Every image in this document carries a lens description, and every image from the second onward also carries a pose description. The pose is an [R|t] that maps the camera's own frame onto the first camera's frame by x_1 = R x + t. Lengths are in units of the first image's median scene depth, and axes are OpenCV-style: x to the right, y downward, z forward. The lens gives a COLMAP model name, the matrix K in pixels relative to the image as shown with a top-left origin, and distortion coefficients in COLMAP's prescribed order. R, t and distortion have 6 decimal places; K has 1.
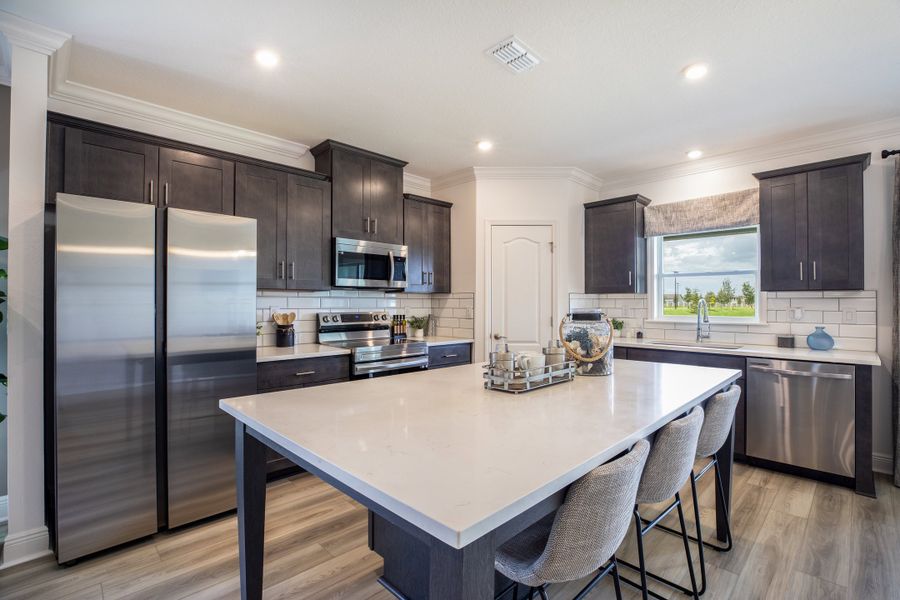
lens RADIAL K [[411.5, 0, 447.5], [0, 411.5, 301.0], [0, 0, 1]] dist [-0.042048, 0.012034]
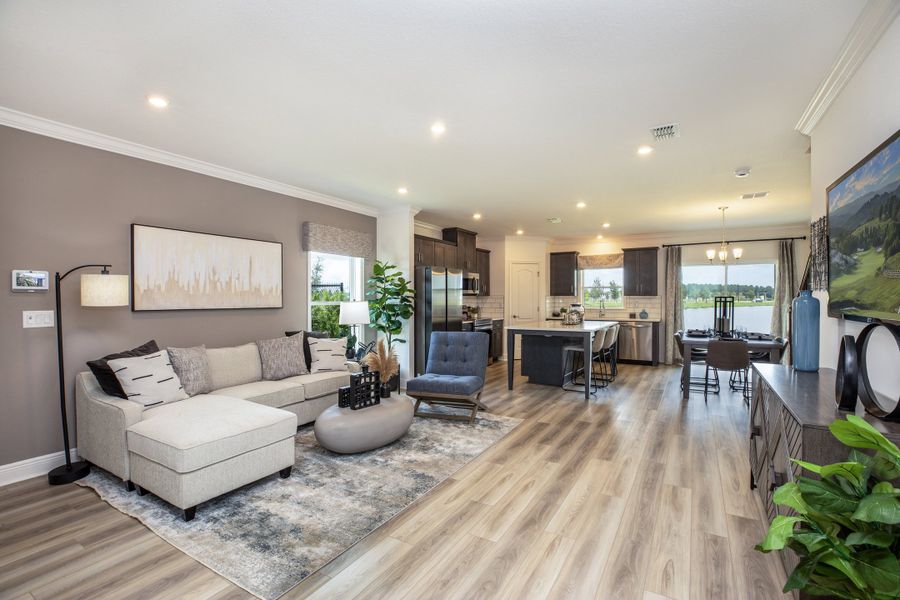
lens RADIAL K [[411.5, 0, 447.5], [0, 411.5, 301.0], [0, 0, 1]] dist [-0.042048, 0.012034]
pose [[0.967724, -0.003870, 0.251983, -0.843239], [0.000999, 0.999933, 0.011520, -0.019314], [-0.252011, -0.010896, 0.967663, -1.079154]]
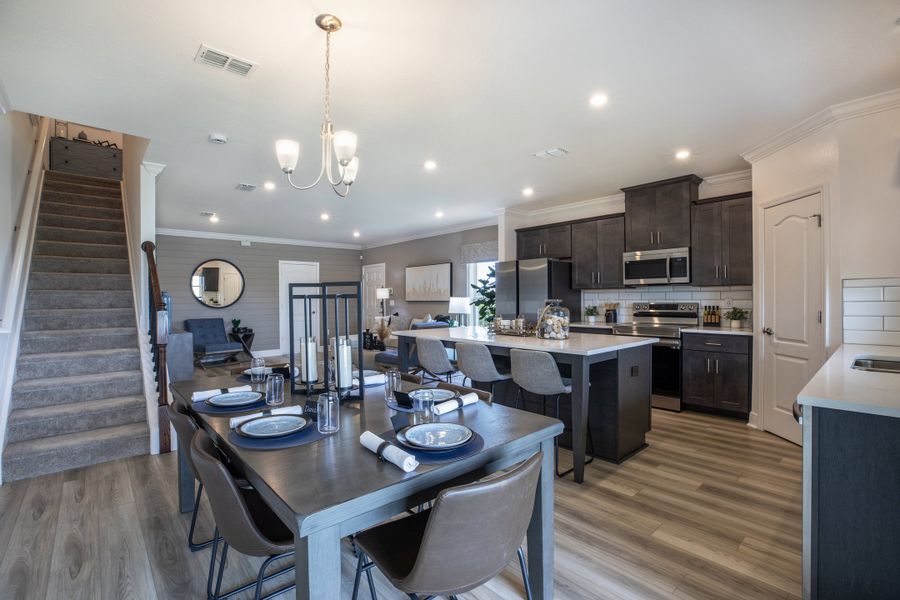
lens RADIAL K [[411.5, 0, 447.5], [0, 411.5, 301.0], [0, 0, 1]] dist [-0.042048, 0.012034]
pose [[-0.041905, 0.003937, -0.999114, 1.167598], [0.013240, 0.999907, 0.003385, 0.008305], [0.999034, -0.013086, -0.041953, 0.380956]]
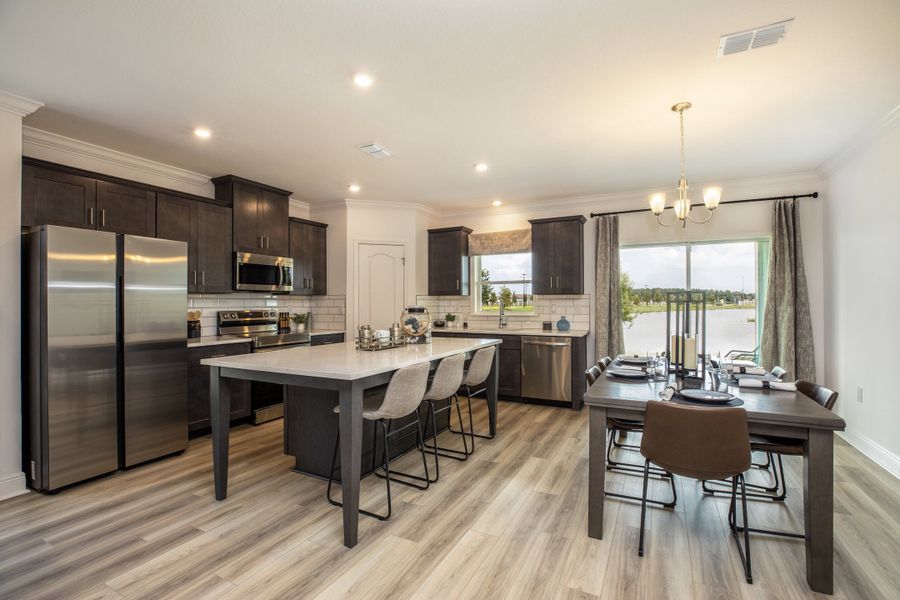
lens RADIAL K [[411.5, 0, 447.5], [0, 411.5, 301.0], [0, 0, 1]] dist [-0.042048, 0.012034]
pose [[0.948599, -0.002865, 0.316466, -0.046225], [0.002741, 0.999996, 0.000838, -0.000791], [-0.316467, 0.000072, 0.948603, -0.388961]]
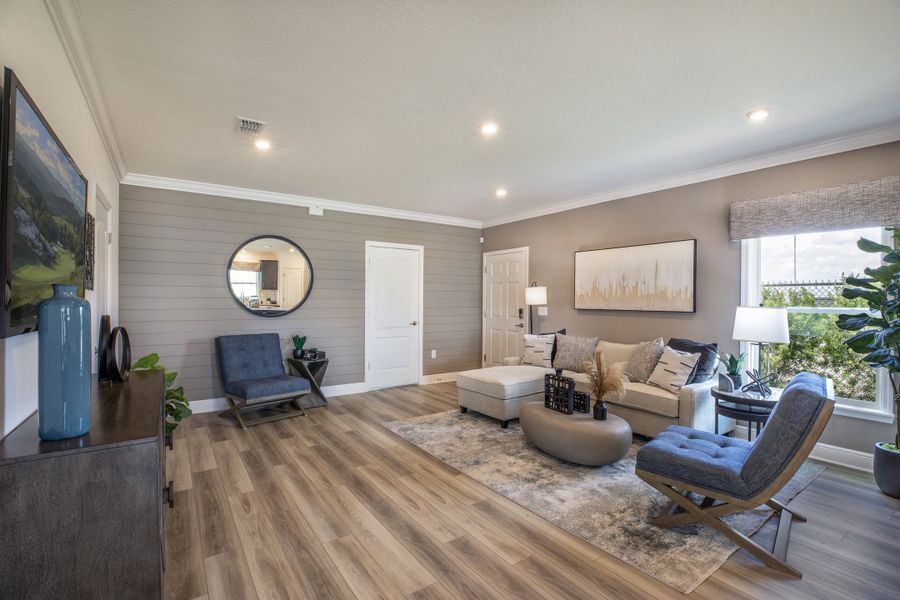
lens RADIAL K [[411.5, 0, 447.5], [0, 411.5, 301.0], [0, 0, 1]] dist [-0.042048, 0.012034]
pose [[-0.165812, 0.000240, -0.986157, 0.204641], [-0.000863, 1.000000, 0.000388, -0.015129], [0.986157, 0.000915, -0.165812, -0.184555]]
